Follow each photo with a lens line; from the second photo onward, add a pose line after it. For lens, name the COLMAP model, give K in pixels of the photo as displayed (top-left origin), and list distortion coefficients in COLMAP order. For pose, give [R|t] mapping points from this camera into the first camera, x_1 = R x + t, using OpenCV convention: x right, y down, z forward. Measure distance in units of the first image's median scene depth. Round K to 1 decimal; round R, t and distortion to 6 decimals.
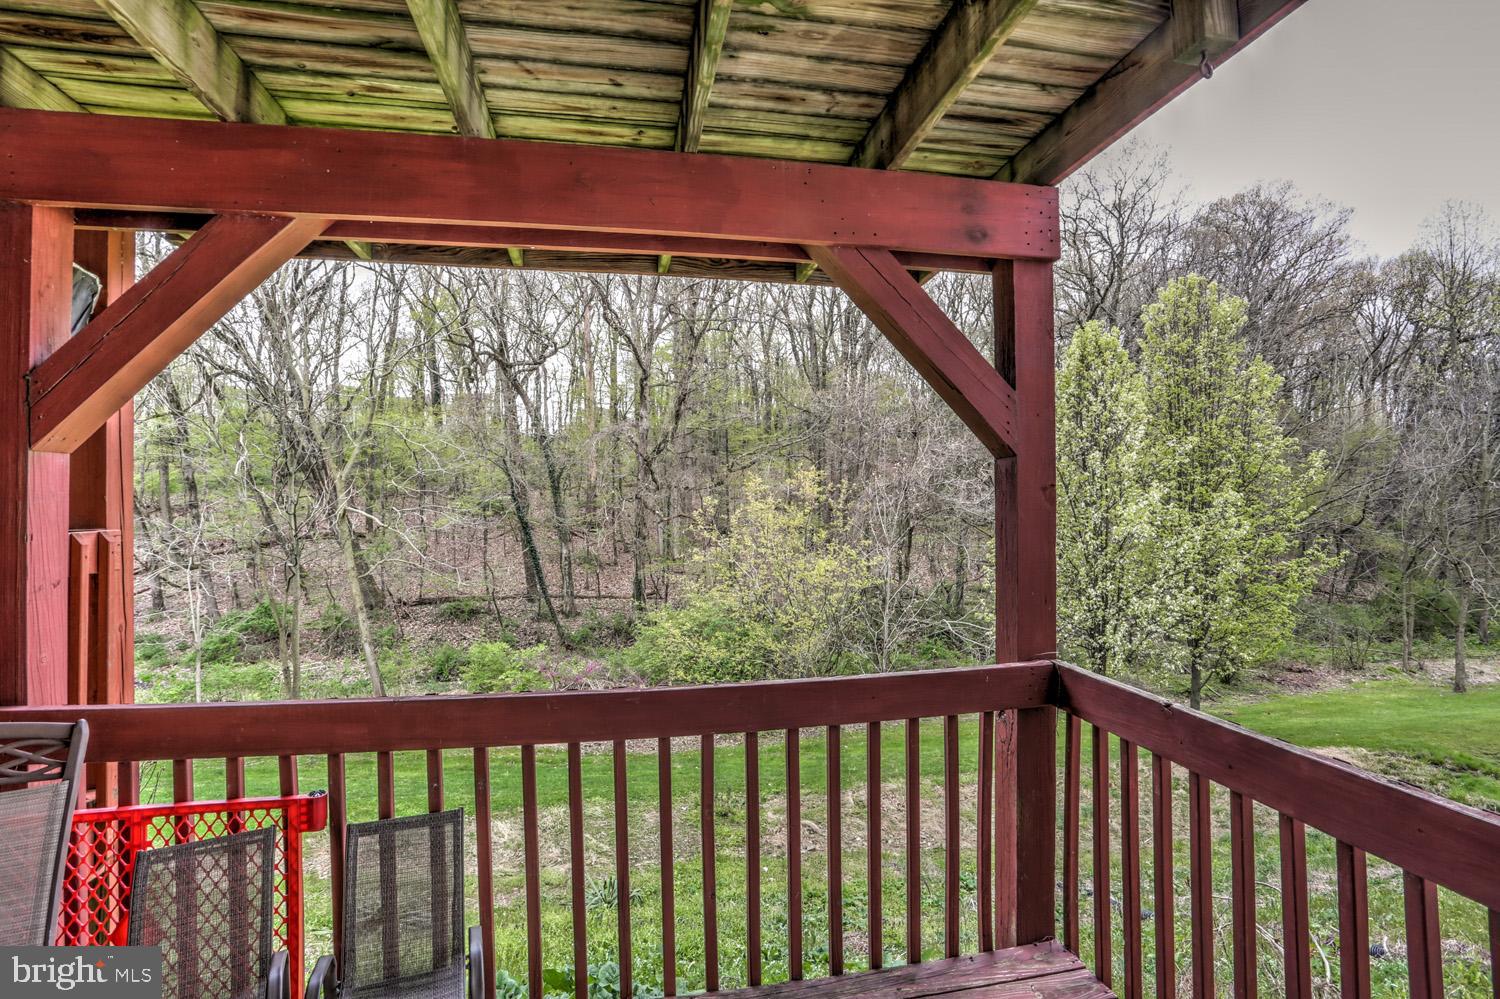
lens RADIAL K [[734.6, 0, 740.7], [0, 734.6, 482.9], [0, 0, 1]] dist [-0.080268, 0.032816]
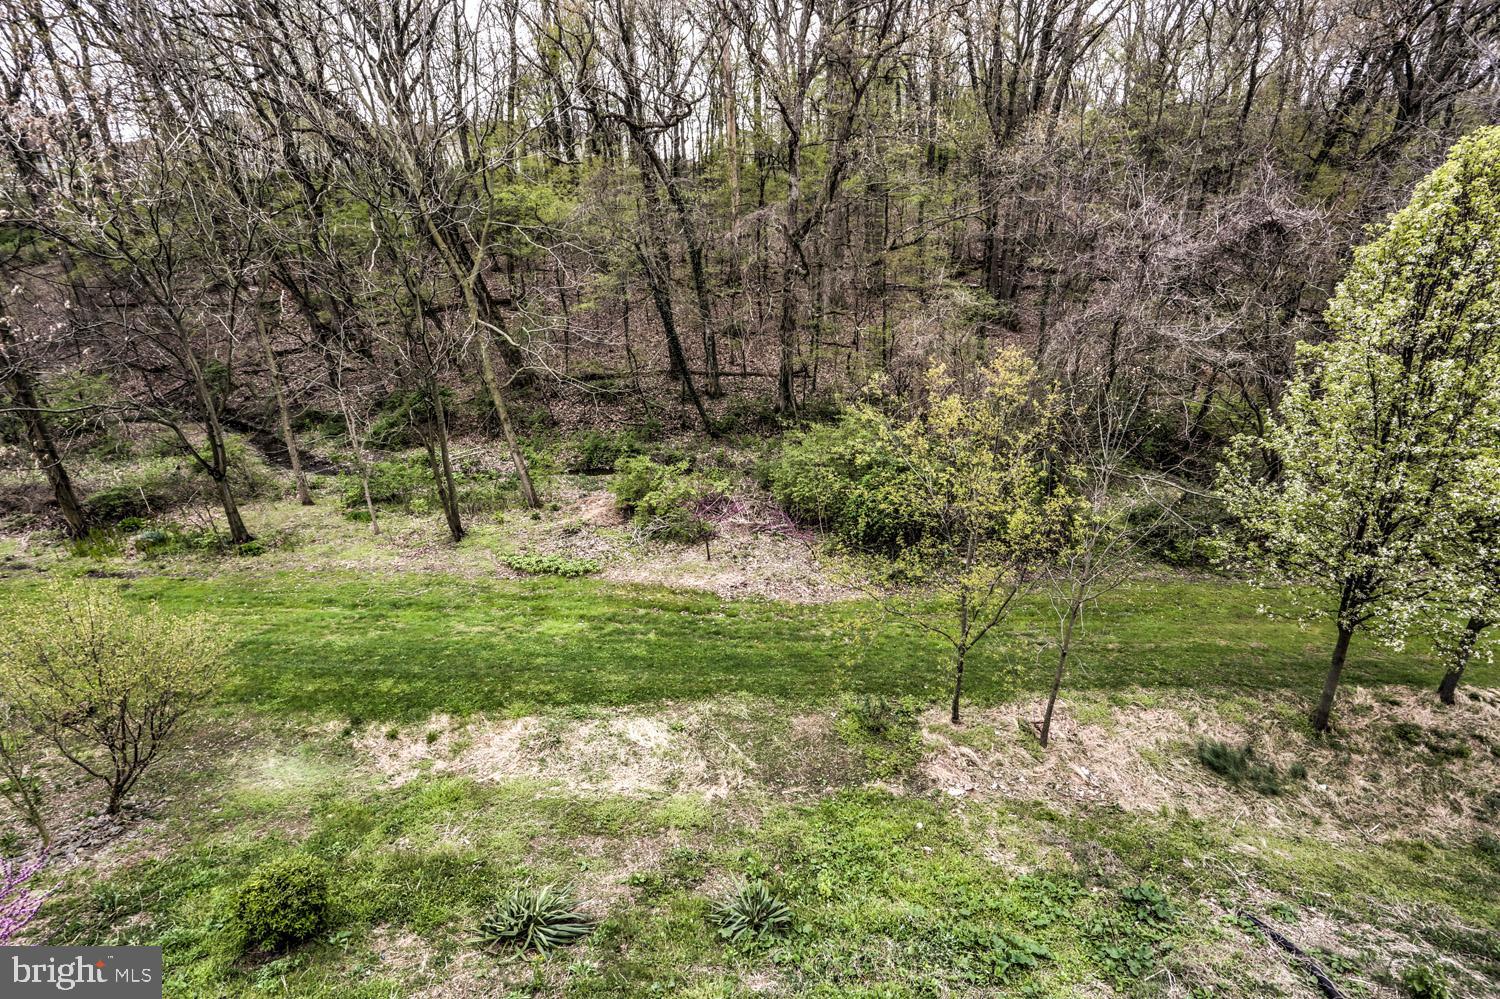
lens RADIAL K [[737.7, 0, 749.6], [0, 737.7, 483.3], [0, 0, 1]] dist [-0.079673, 0.035188]
pose [[0.983243, 0.055197, -0.173745, -0.014838], [0.010378, 0.934569, 0.355630, -0.071859], [0.182006, -0.351474, 0.918335, 0.083332]]
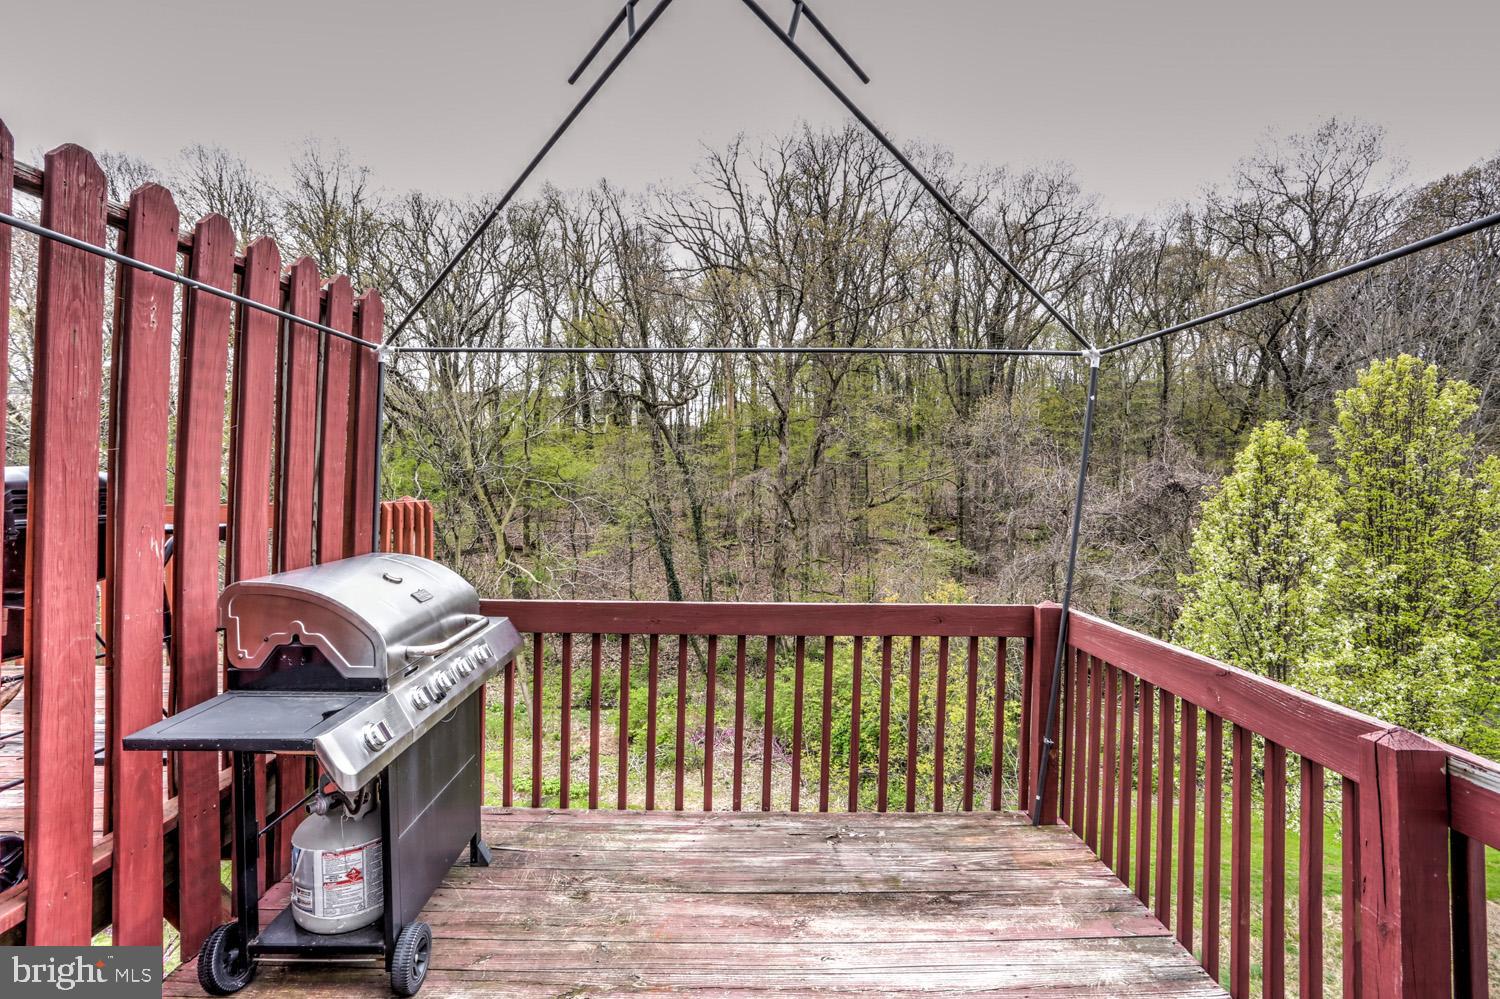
lens RADIAL K [[734.6, 0, 740.7], [0, 734.6, 482.9], [0, 0, 1]] dist [-0.080268, 0.032816]
pose [[0.981858, 0.005297, -0.189544, 0.002006], [-0.001077, 0.999749, 0.022357, -0.075827], [0.189615, -0.021747, 0.981618, 0.002924]]
